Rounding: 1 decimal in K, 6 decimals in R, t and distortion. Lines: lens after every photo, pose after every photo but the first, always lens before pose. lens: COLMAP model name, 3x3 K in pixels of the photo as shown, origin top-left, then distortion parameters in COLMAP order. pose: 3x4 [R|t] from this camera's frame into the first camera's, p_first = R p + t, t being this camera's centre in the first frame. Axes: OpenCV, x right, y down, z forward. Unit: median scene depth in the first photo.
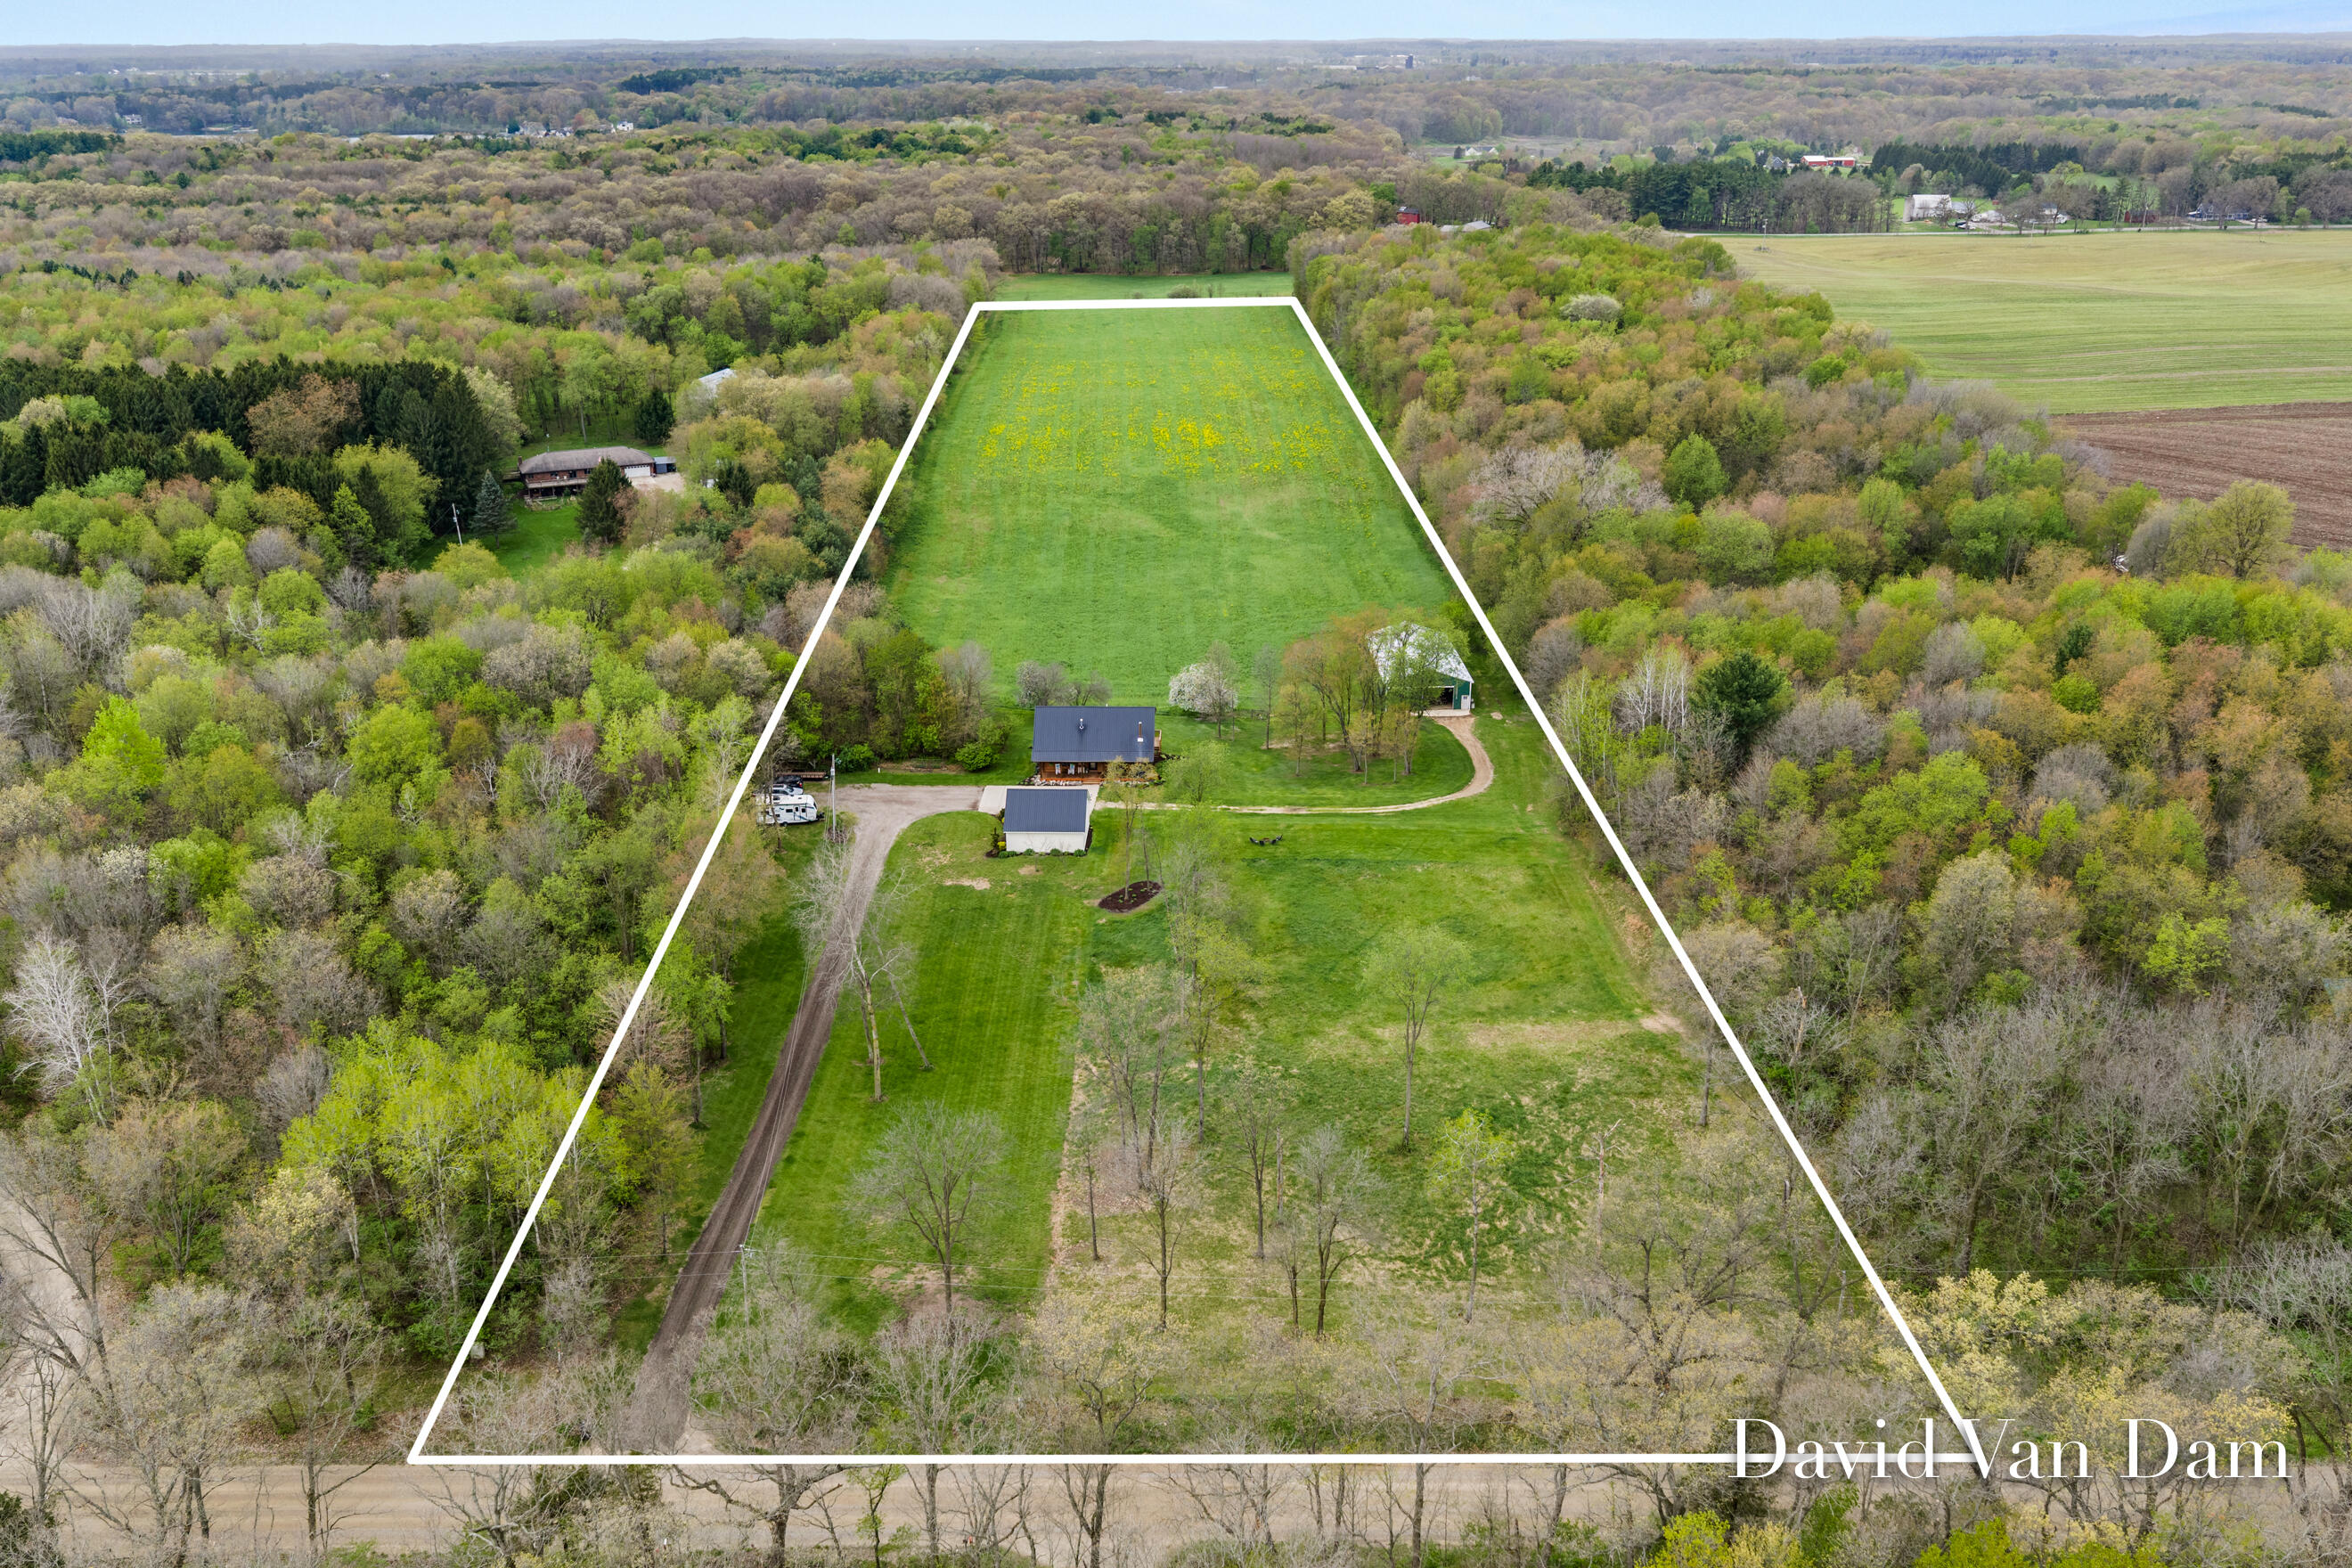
lens RADIAL K [[2007.0, 0, 1176.0], [0, 2007.0, 784.0], [0, 0, 1]] dist [0.007962, -0.010539]
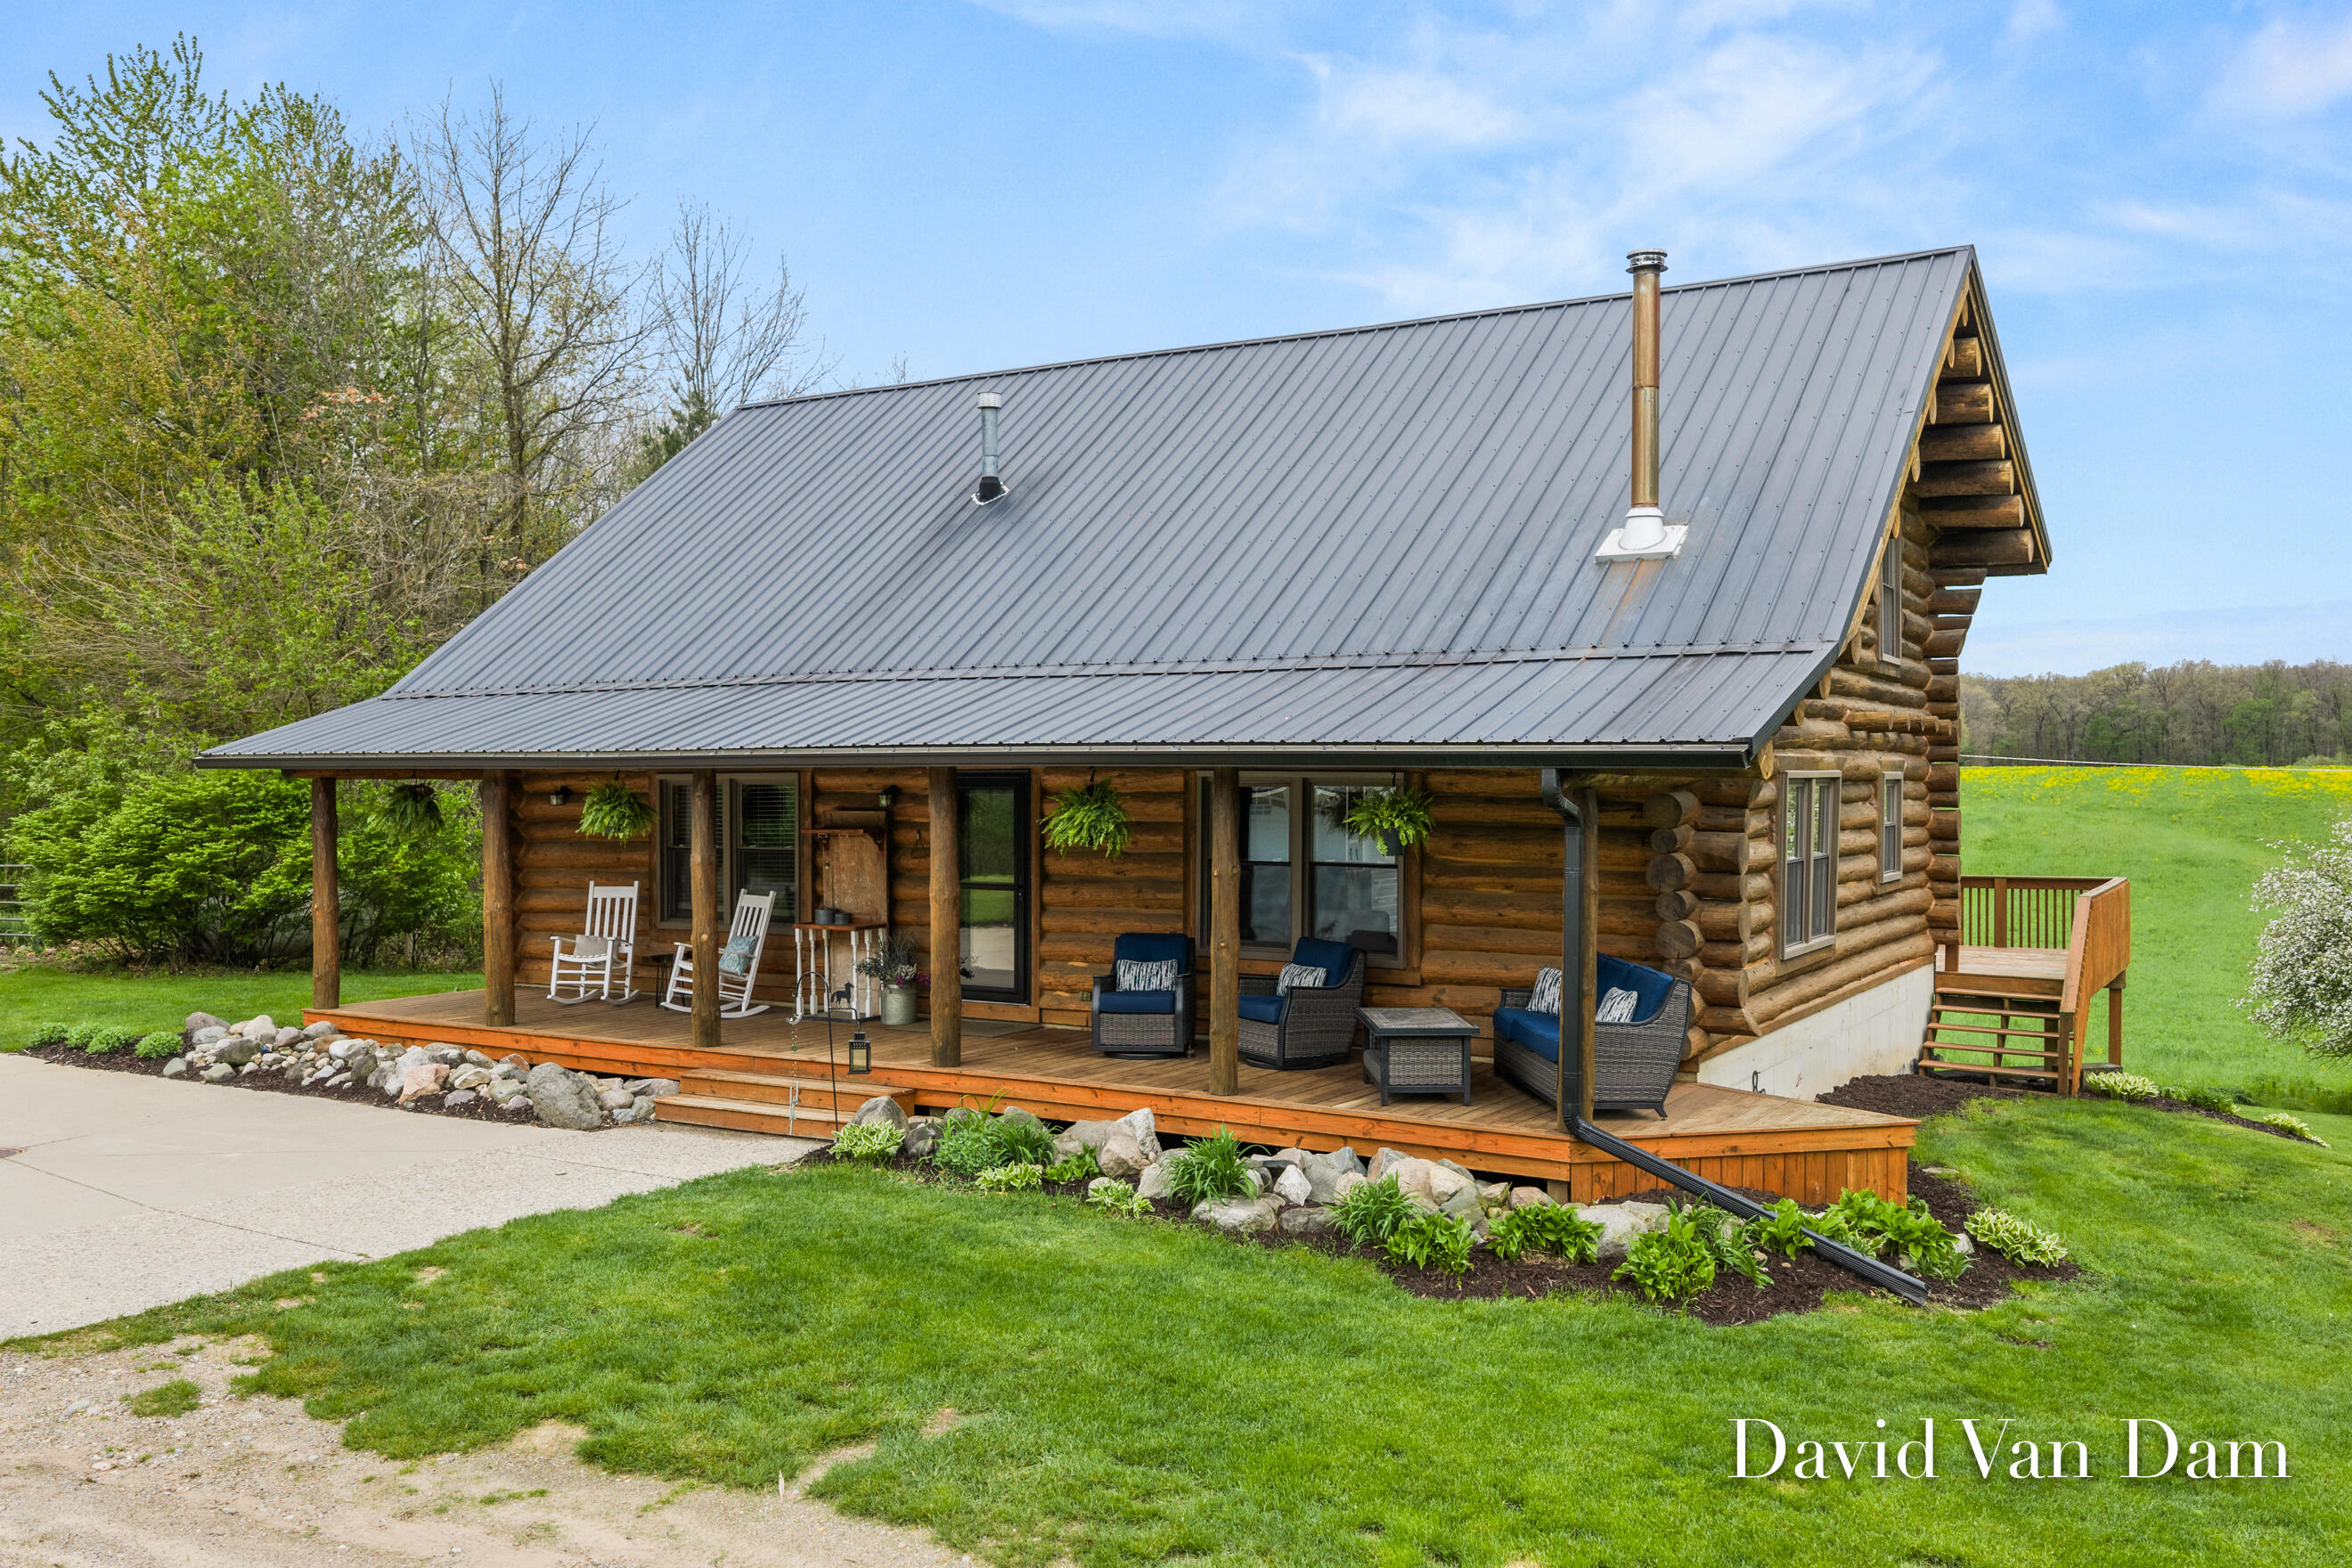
lens RADIAL K [[1959.2, 0, 1176.0], [0, 1959.2, 784.0], [0, 0, 1]] dist [0.003801, -0.001871]
pose [[0.866949, 0.009594, -0.498304, 0.000110], [-0.180824, 0.937745, -0.296543, 0.003296], [0.464437, 0.347193, 0.814712, 0.628477]]
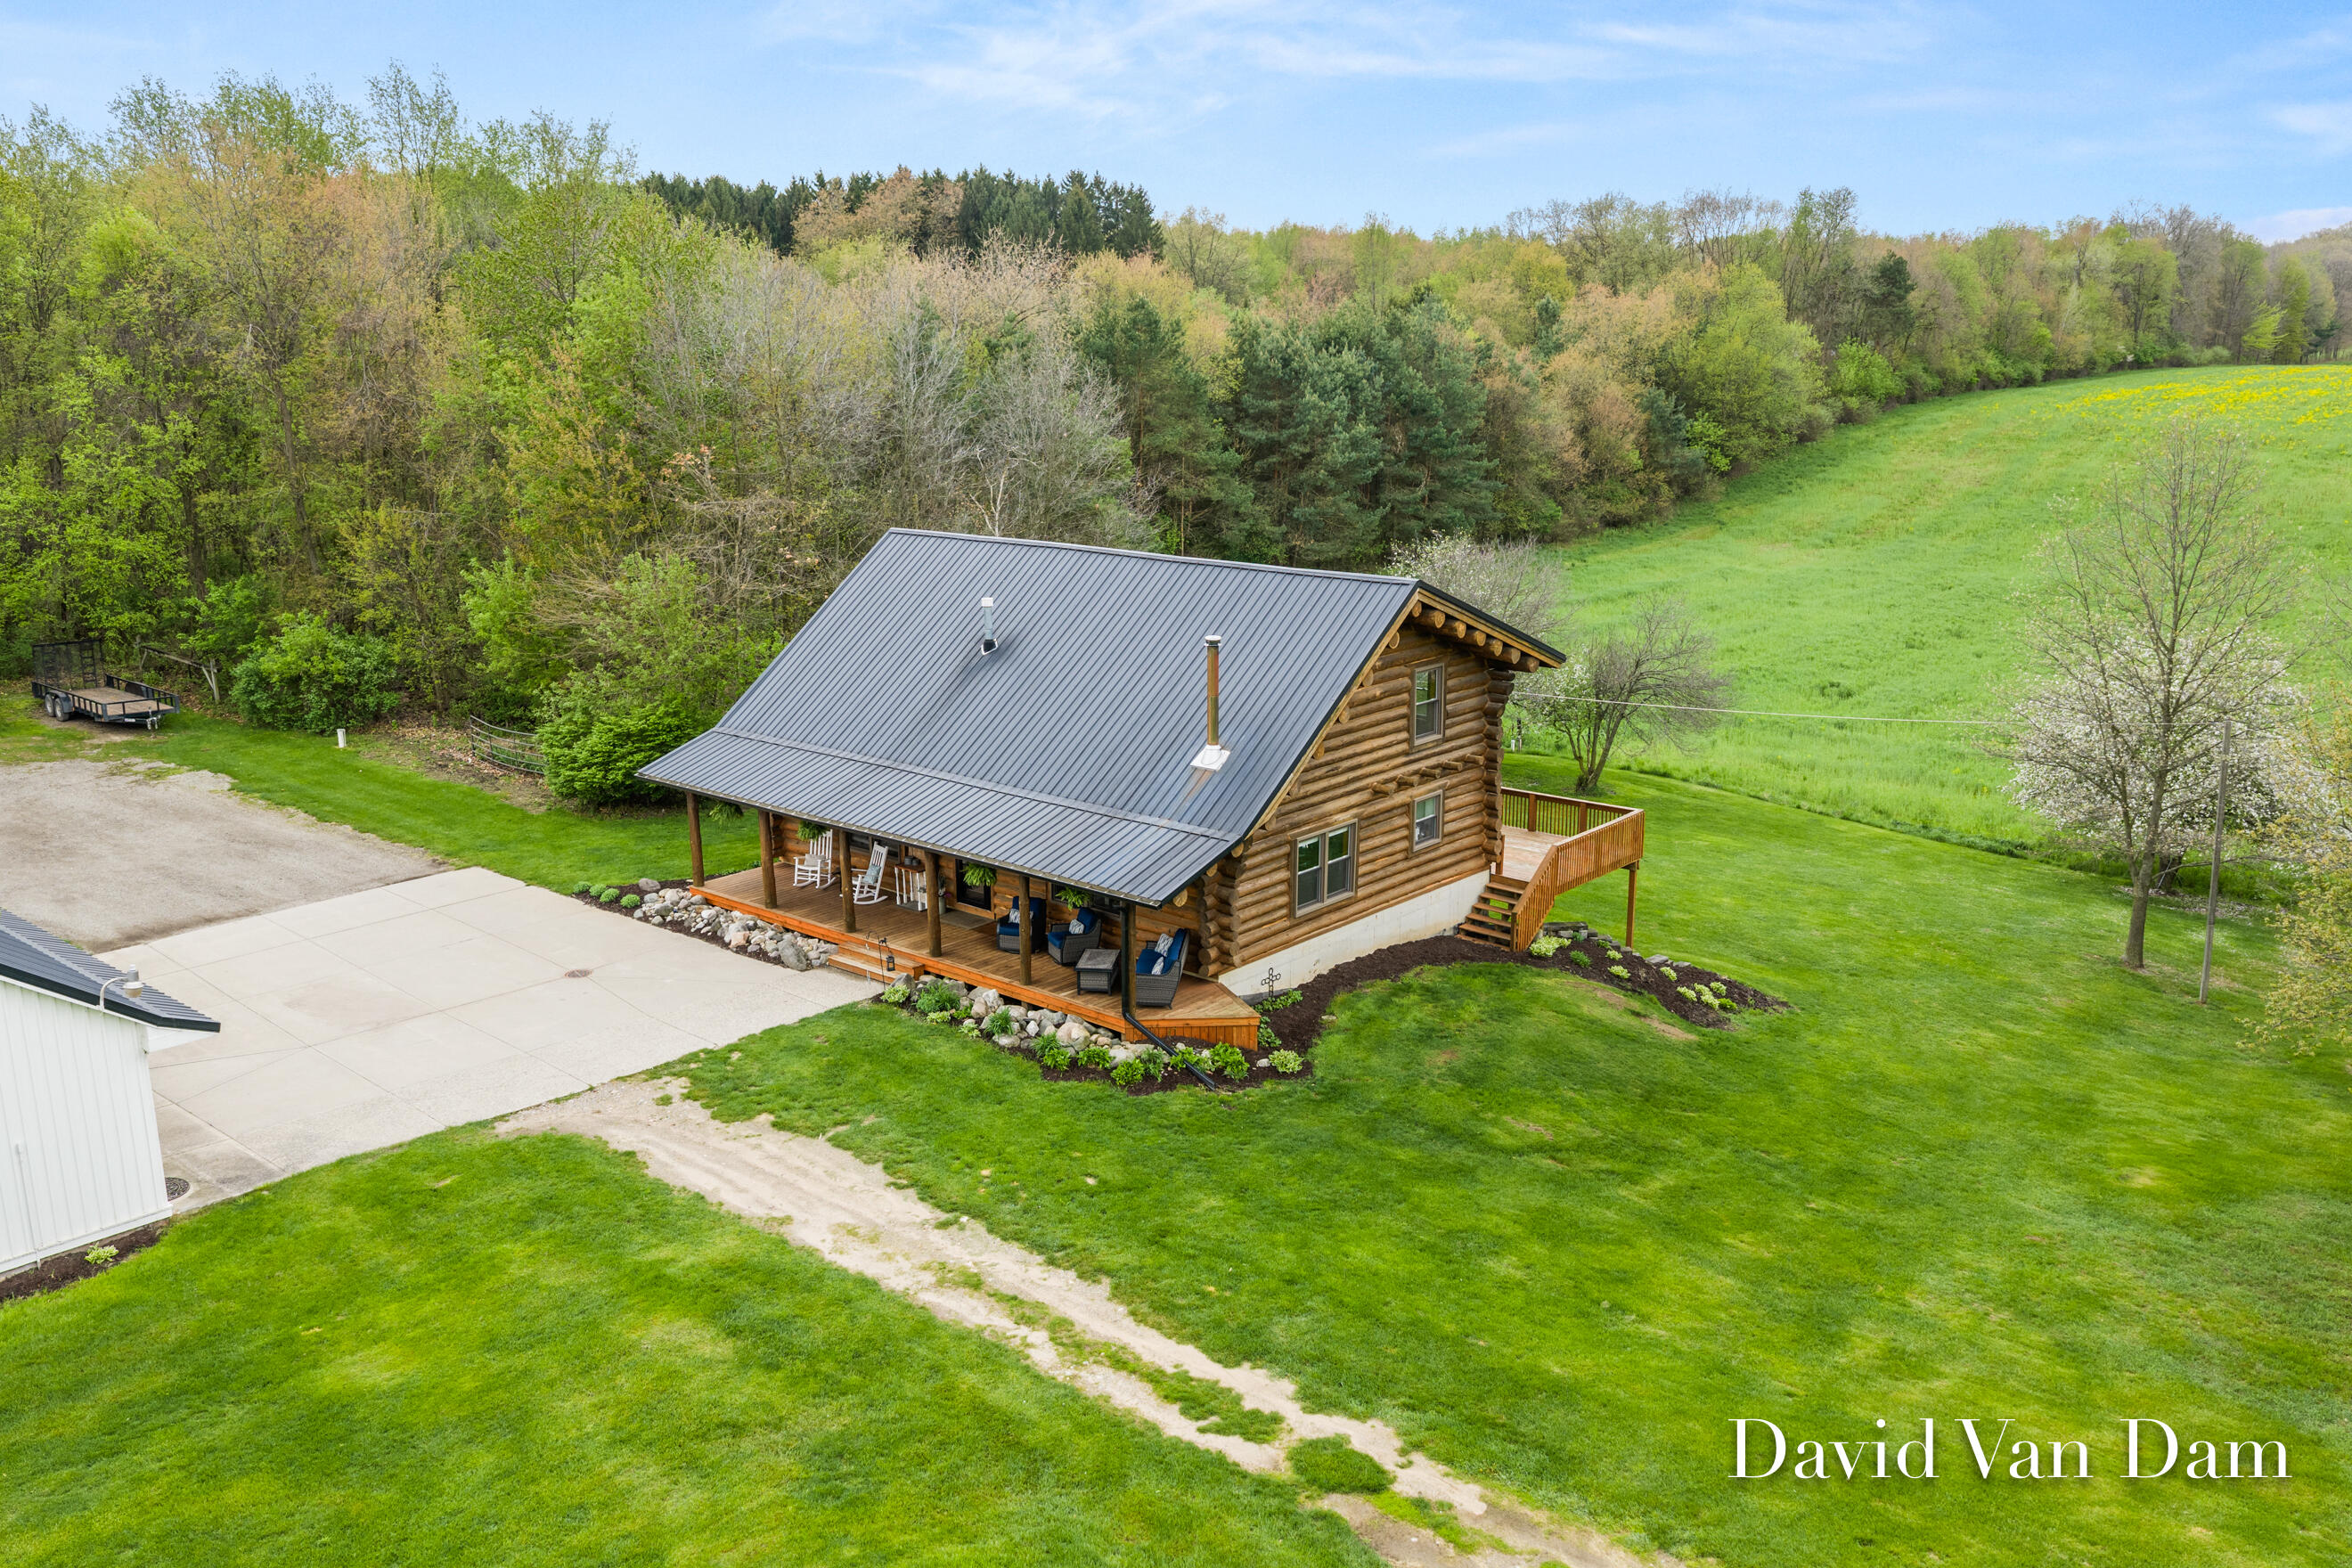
lens RADIAL K [[1959.2, 0, 1176.0], [0, 1959.2, 784.0], [0, 0, 1]] dist [0.003801, -0.001871]
pose [[0.770366, 0.149254, -0.619886, 0.045955], [-0.220871, 0.974488, -0.039855, -0.009546], [0.598123, 0.167618, 0.783679, 0.588730]]
